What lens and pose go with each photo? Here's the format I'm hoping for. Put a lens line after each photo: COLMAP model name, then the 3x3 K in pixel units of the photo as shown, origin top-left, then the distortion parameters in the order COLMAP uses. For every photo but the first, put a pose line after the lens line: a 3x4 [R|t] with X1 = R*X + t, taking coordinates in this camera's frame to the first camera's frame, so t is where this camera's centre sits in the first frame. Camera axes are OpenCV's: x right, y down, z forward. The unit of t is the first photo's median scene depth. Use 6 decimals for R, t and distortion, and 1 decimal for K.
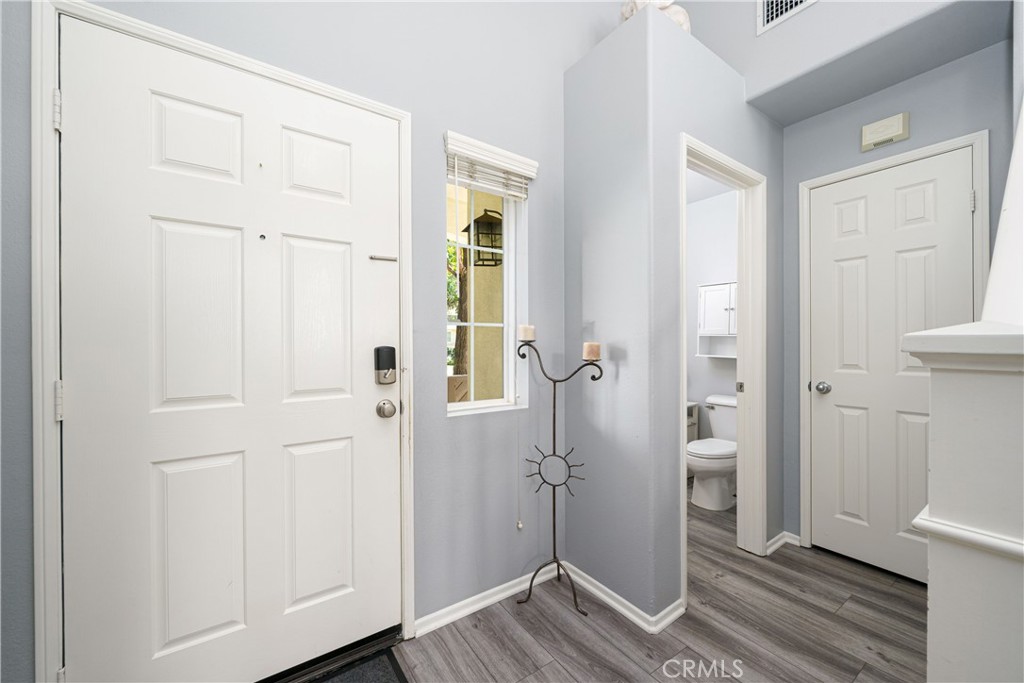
lens RADIAL K [[392.6, 0, 508.9], [0, 392.6, 340.8], [0, 0, 1]] dist [-0.002281, -0.000212]
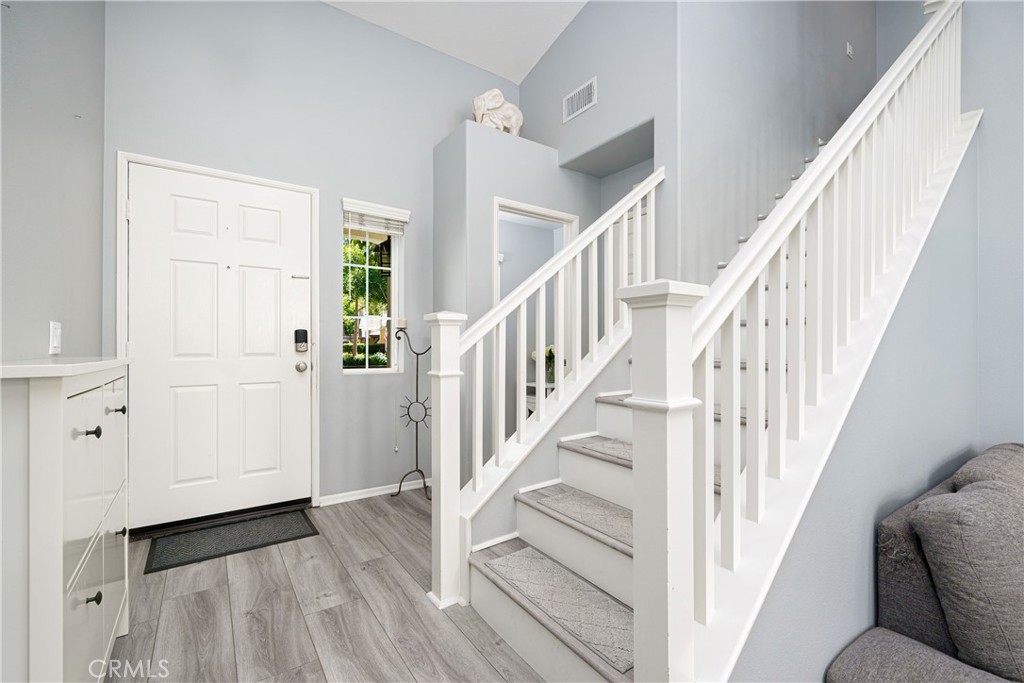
lens RADIAL K [[443.6, 0, 509.5], [0, 443.6, 341.6], [0, 0, 1]] dist [0.000555, 0.000340]
pose [[0.999998, 0.001038, -0.001840, 0.534745], [-0.001052, 0.999971, -0.007480, 0.073443], [0.001832, 0.007482, 0.999970, -0.828421]]
